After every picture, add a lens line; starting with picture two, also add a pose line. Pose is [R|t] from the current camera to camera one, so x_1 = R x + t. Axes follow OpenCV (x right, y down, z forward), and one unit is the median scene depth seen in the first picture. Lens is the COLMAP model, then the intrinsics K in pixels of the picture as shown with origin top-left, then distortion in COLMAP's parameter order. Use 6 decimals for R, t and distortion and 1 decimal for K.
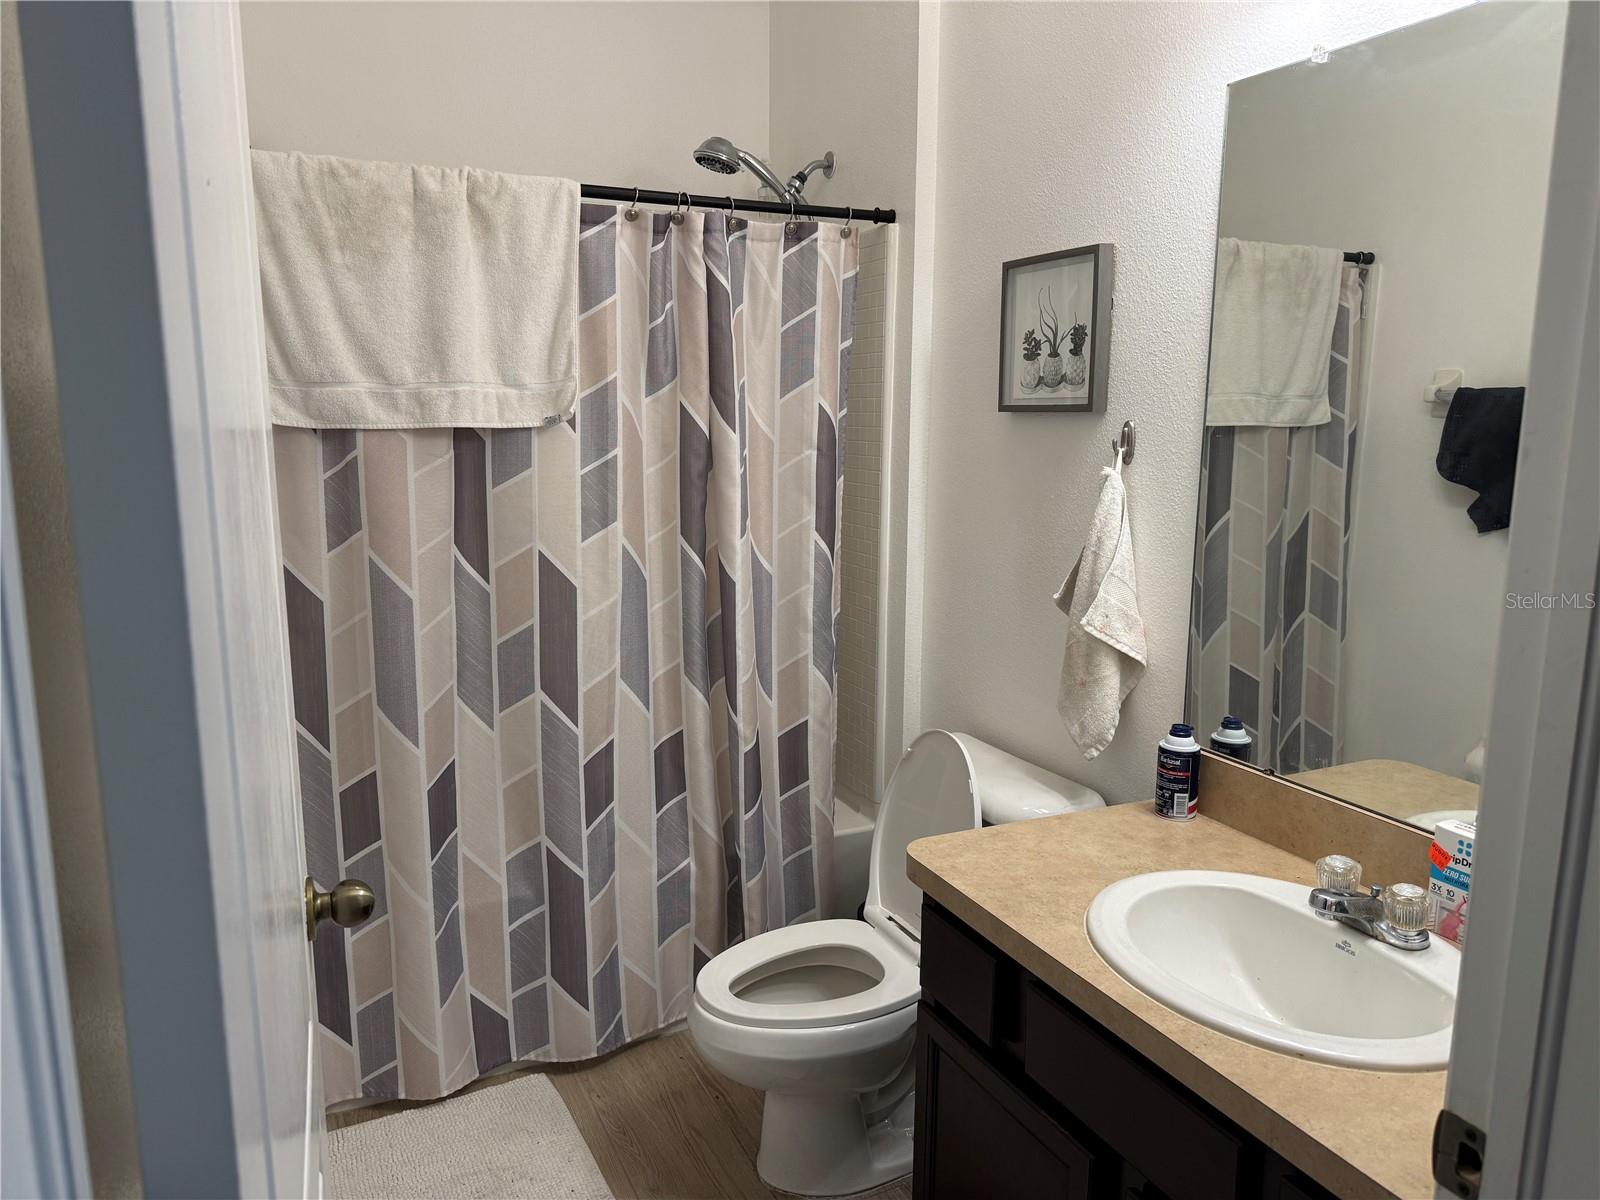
lens RADIAL K [[1120.9, 0, 810.3], [0, 1120.9, 597.5], [0, 0, 1]] dist [0.046399, -0.055149]
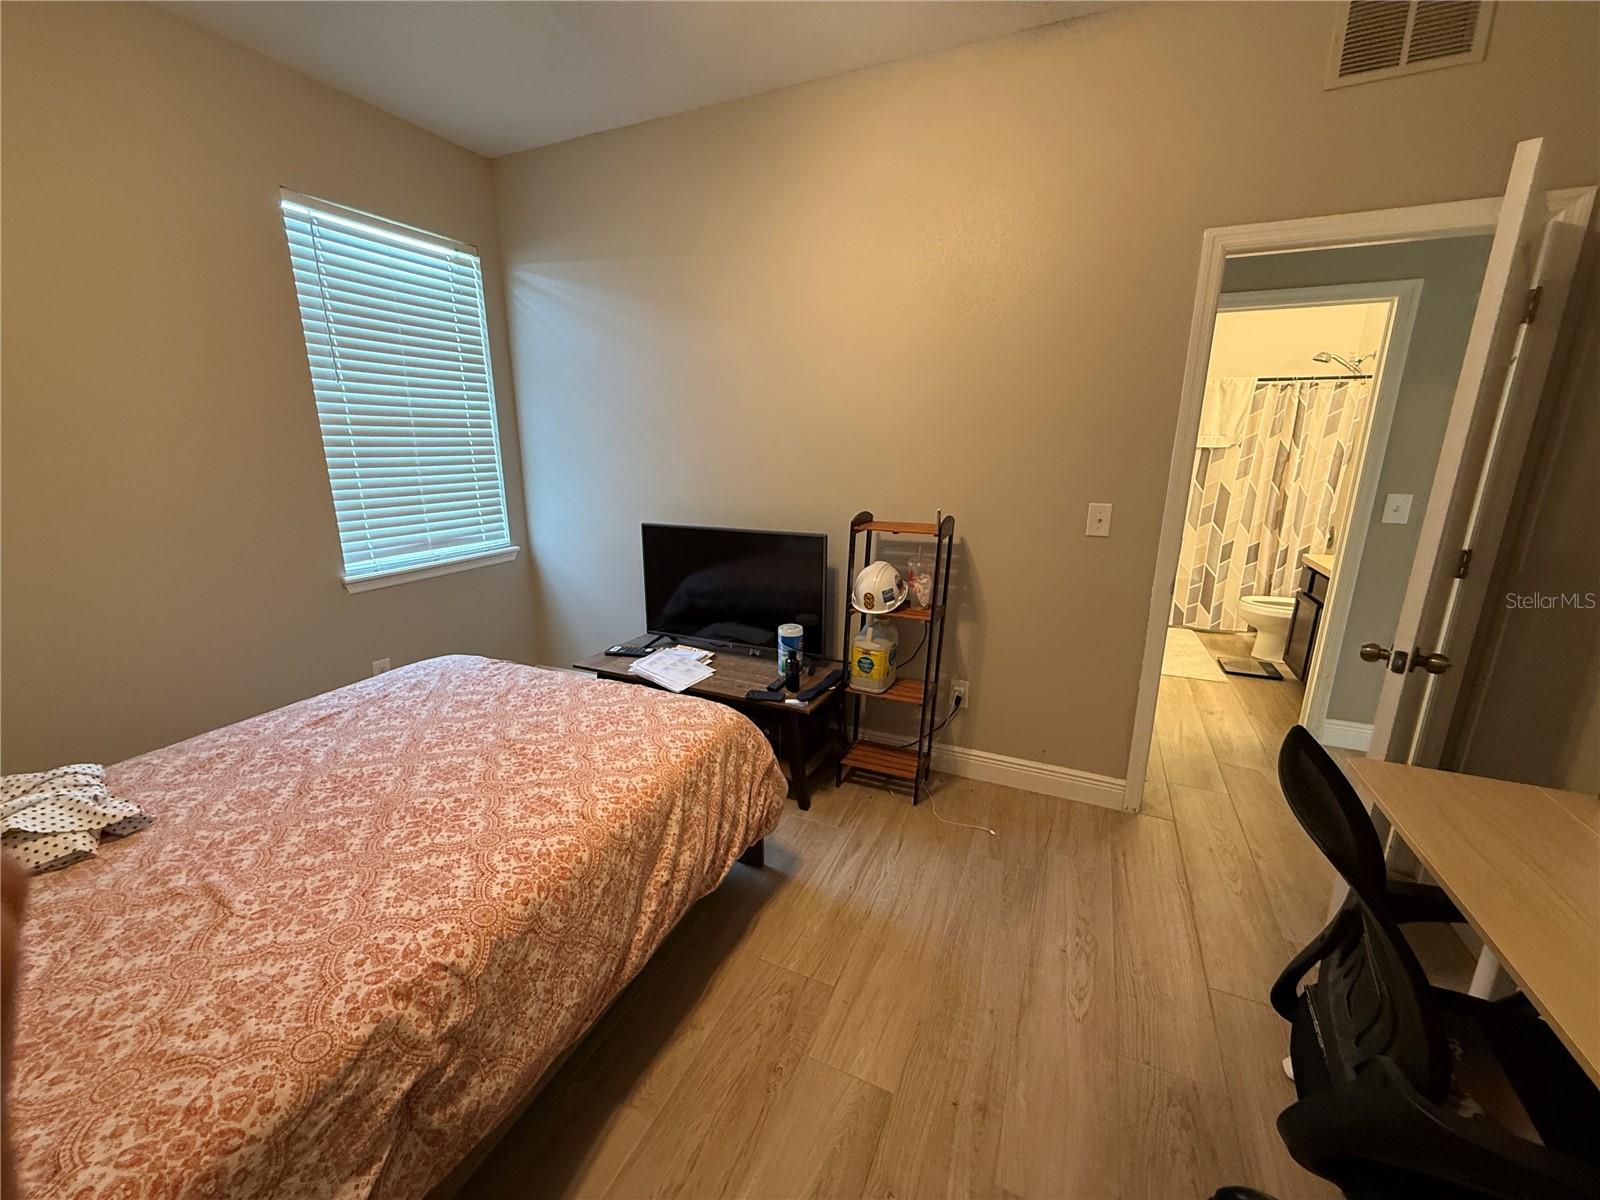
lens RADIAL K [[638.3, 0, 791.5], [0, 638.3, 604.2], [0, 0, 1]] dist [-0.000712, 0.001155]
pose [[0.637448, 0.189743, -0.746764, 0.501488], [-0.128538, 0.981810, 0.139743, 0.242190], [0.759696, 0.006909, 0.650242, -1.429159]]
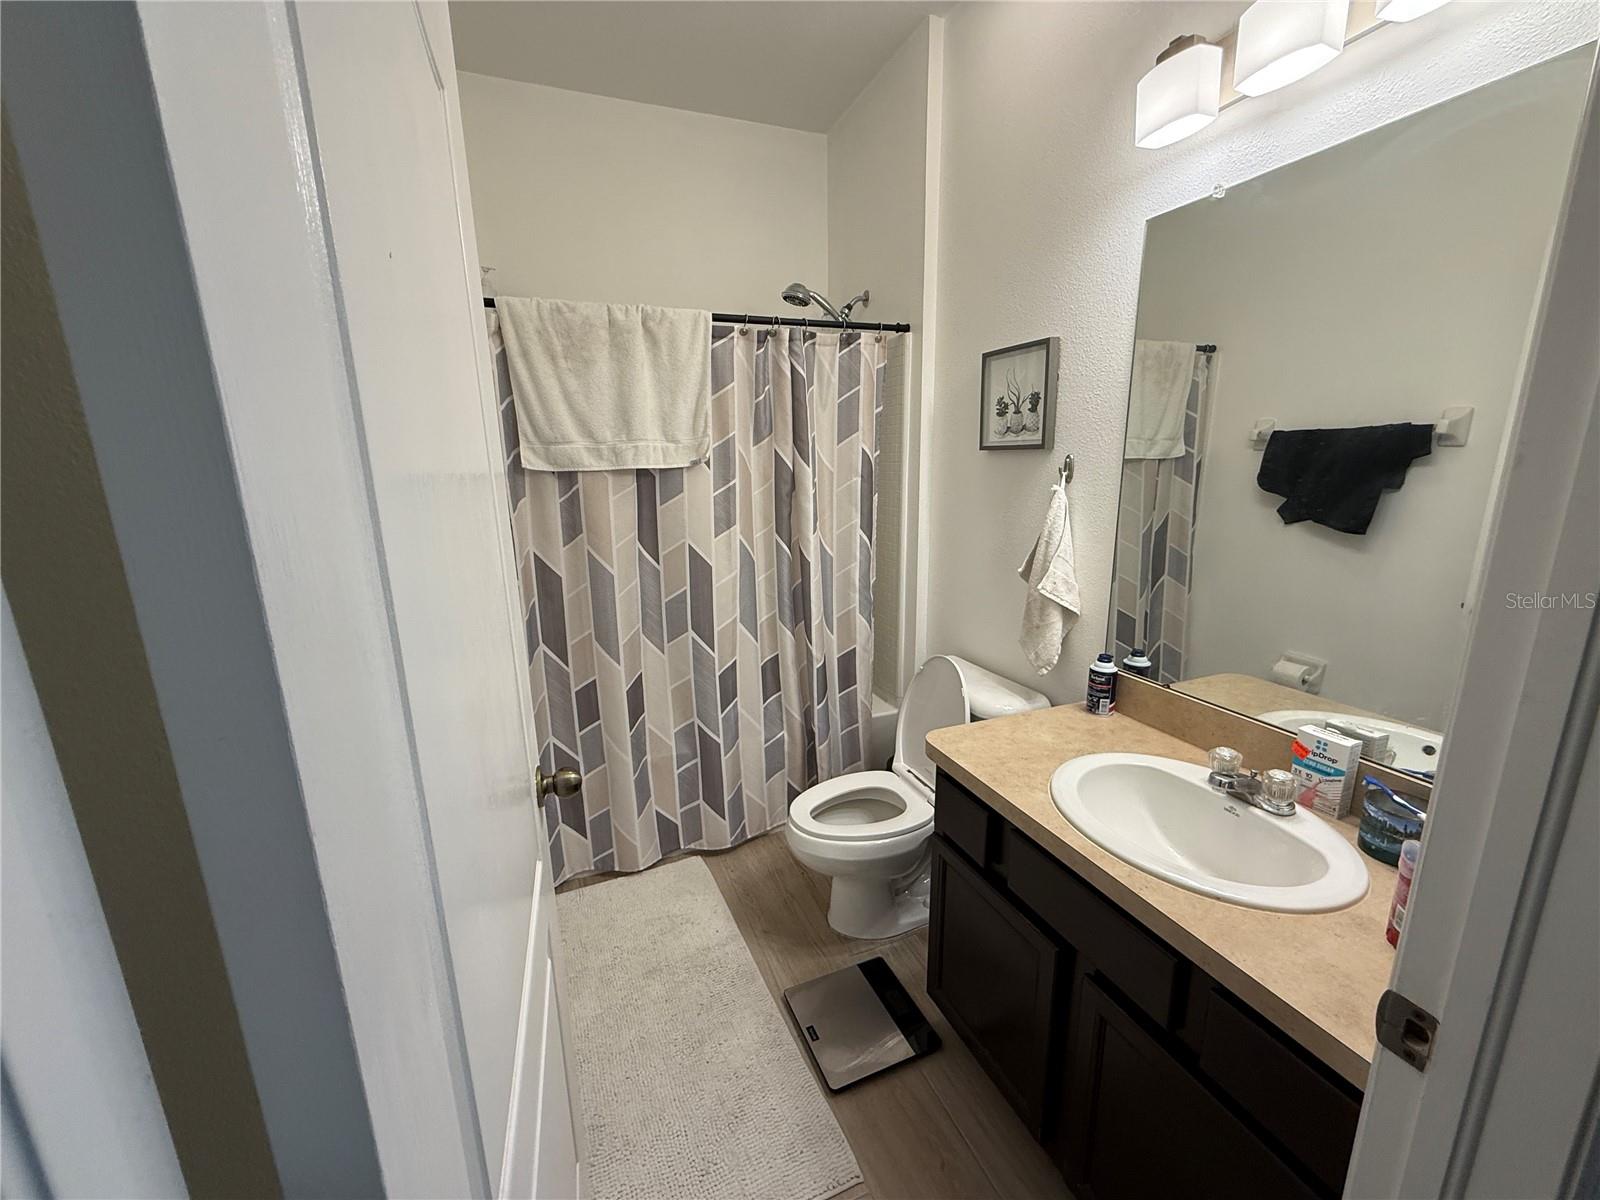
lens RADIAL K [[638.3, 0, 801.2], [0, 638.3, 598.0], [0, 0, 1]] dist [-0.000712, 0.001155]
pose [[0.997221, -0.006238, -0.074234, -0.013690], [0.009974, 0.998696, 0.050064, -0.008904], [0.073825, -0.050665, 0.995983, 0.094643]]
